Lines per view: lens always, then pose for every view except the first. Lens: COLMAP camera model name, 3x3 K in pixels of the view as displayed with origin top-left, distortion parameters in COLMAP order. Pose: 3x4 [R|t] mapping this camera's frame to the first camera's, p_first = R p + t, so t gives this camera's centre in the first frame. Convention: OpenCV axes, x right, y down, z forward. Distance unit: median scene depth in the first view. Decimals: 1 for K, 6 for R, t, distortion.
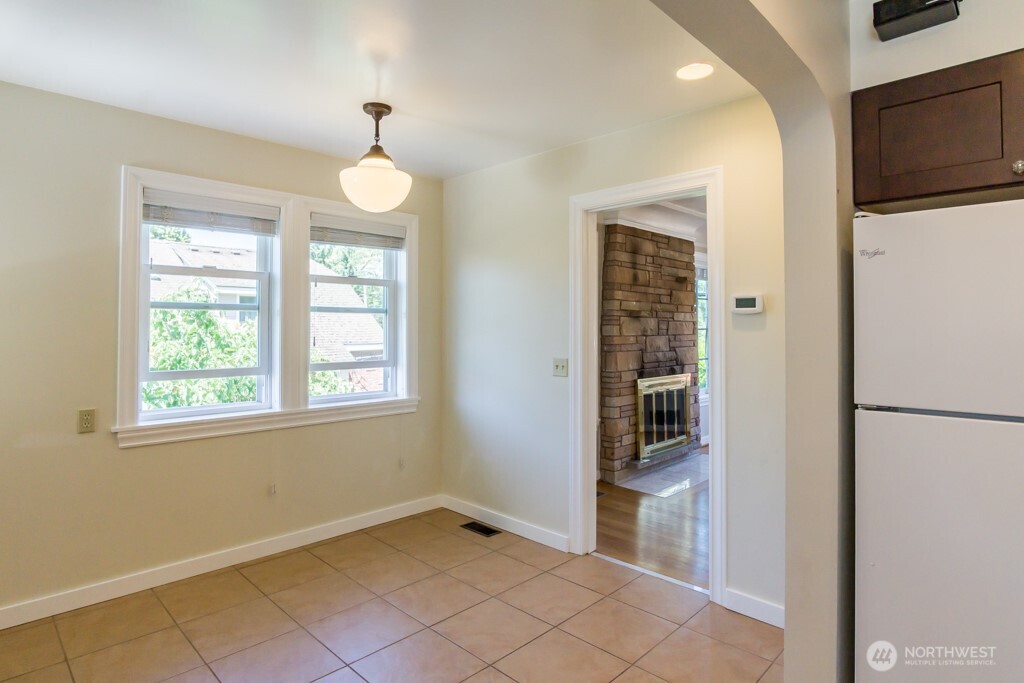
lens RADIAL K [[562.4, 0, 507.5], [0, 562.4, 315.6], [0, 0, 1]] dist [-0.031797, 0.007407]
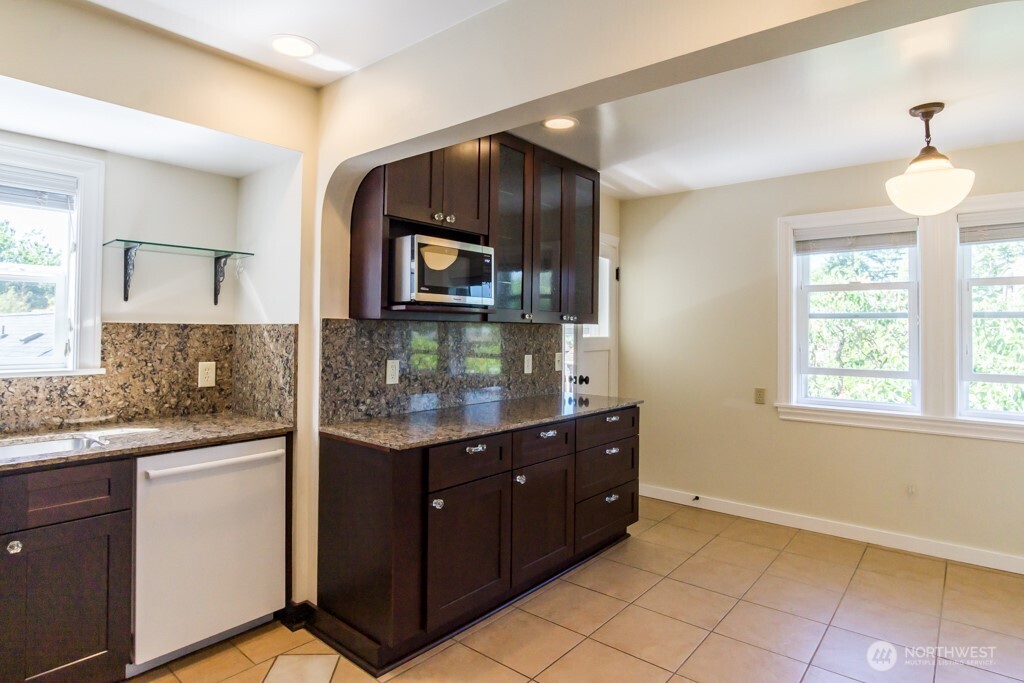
lens RADIAL K [[562.4, 0, 508.5], [0, 562.4, 315.3], [0, 0, 1]] dist [-0.031797, 0.007407]
pose [[0.086386, -0.025787, -0.995928, 0.542698], [0.010442, 0.999633, -0.024977, 0.004249], [0.996207, -0.008241, 0.086624, 0.159091]]
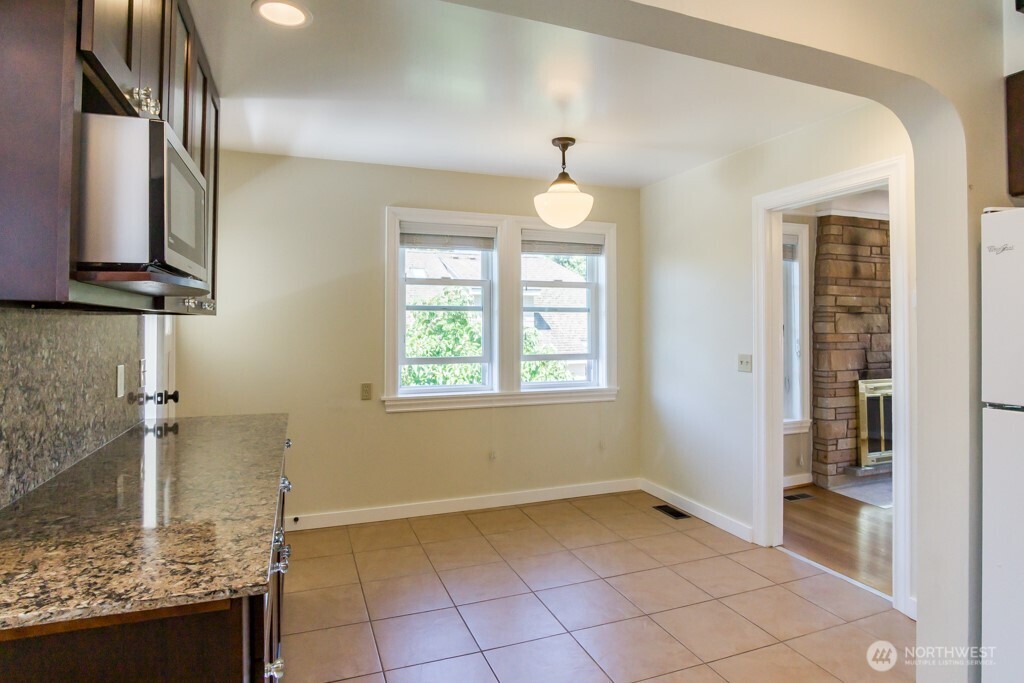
lens RADIAL K [[562.4, 0, 507.9], [0, 562.4, 314.3], [0, 0, 1]] dist [-0.031797, 0.007407]
pose [[0.909769, -0.007685, -0.415043, 0.127909], [0.008916, 0.999960, 0.001027, -0.002677], [0.415018, -0.004635, 0.909801, -0.117365]]
